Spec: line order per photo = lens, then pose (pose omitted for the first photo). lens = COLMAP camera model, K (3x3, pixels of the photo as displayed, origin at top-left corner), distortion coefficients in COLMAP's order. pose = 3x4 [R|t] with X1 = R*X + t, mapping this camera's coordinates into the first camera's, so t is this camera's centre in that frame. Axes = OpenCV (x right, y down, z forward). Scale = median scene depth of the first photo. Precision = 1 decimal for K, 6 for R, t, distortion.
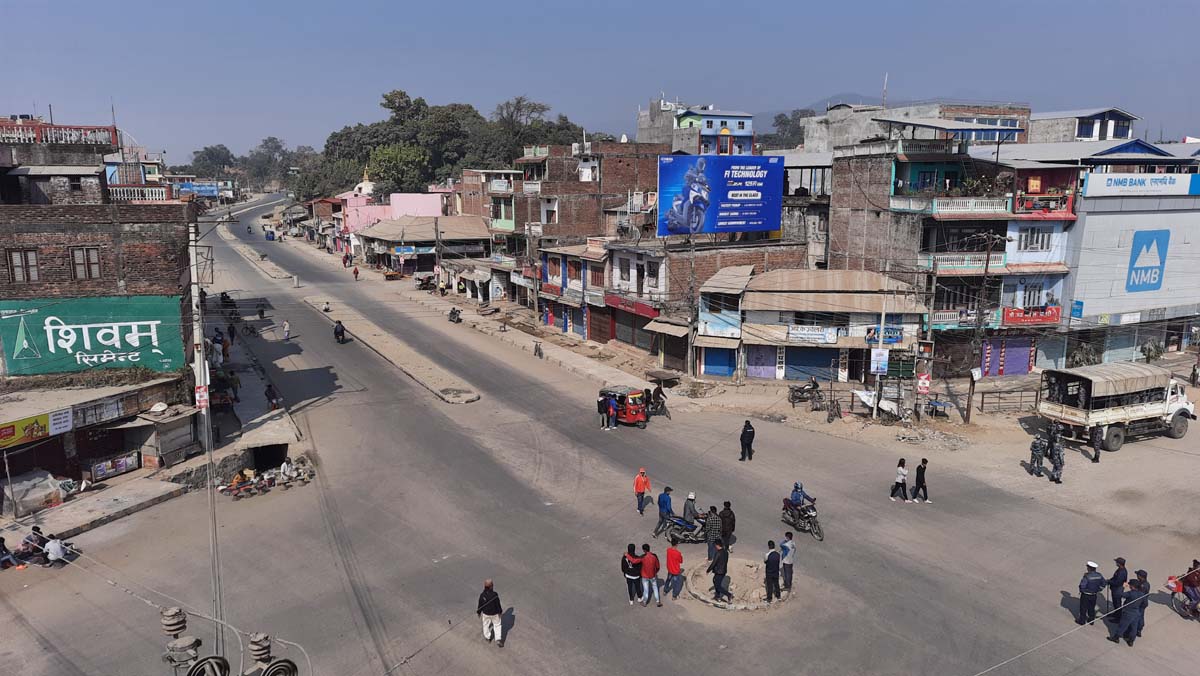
lens RADIAL K [[844.5, 0, 608.2], [0, 844.5, 347.1], [0, 0, 1]] dist [0.104797, -0.118143]
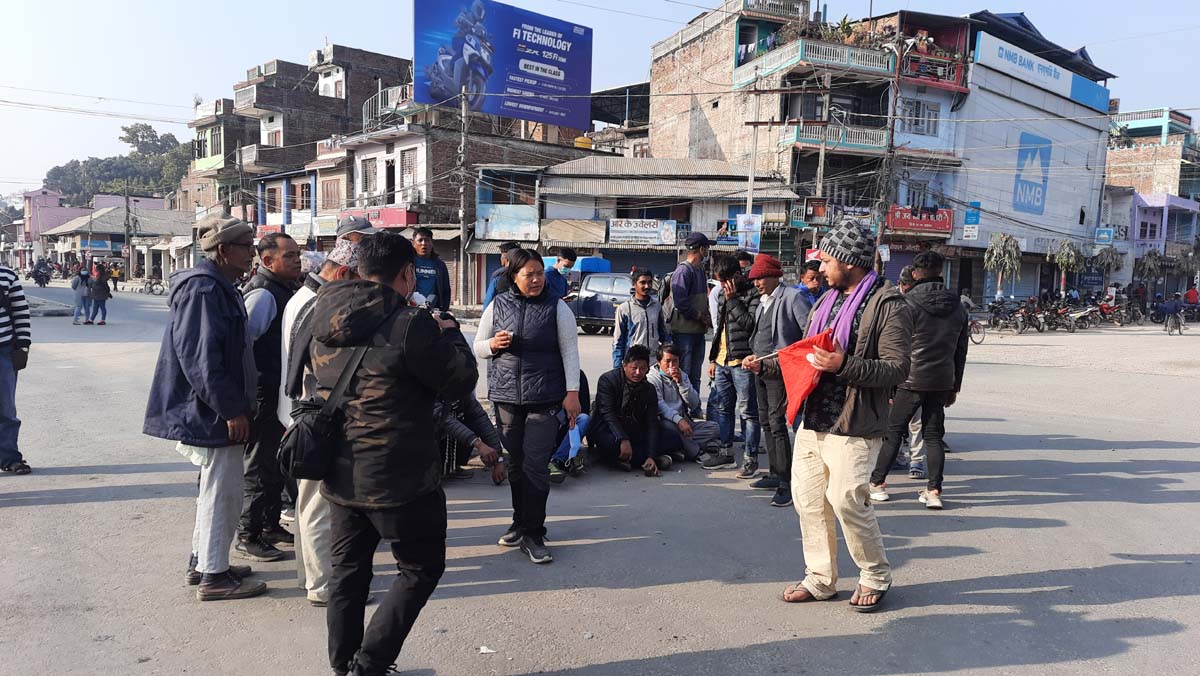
lens RADIAL K [[844.5, 0, 609.0], [0, 844.5, 332.7], [0, 0, 1]] dist [0.104797, -0.118143]
pose [[0.971270, 0.012283, 0.237662, 0.050724], [0.017327, 0.992366, -0.122103, 0.141146], [-0.237348, 0.122713, 0.963643, 0.341523]]
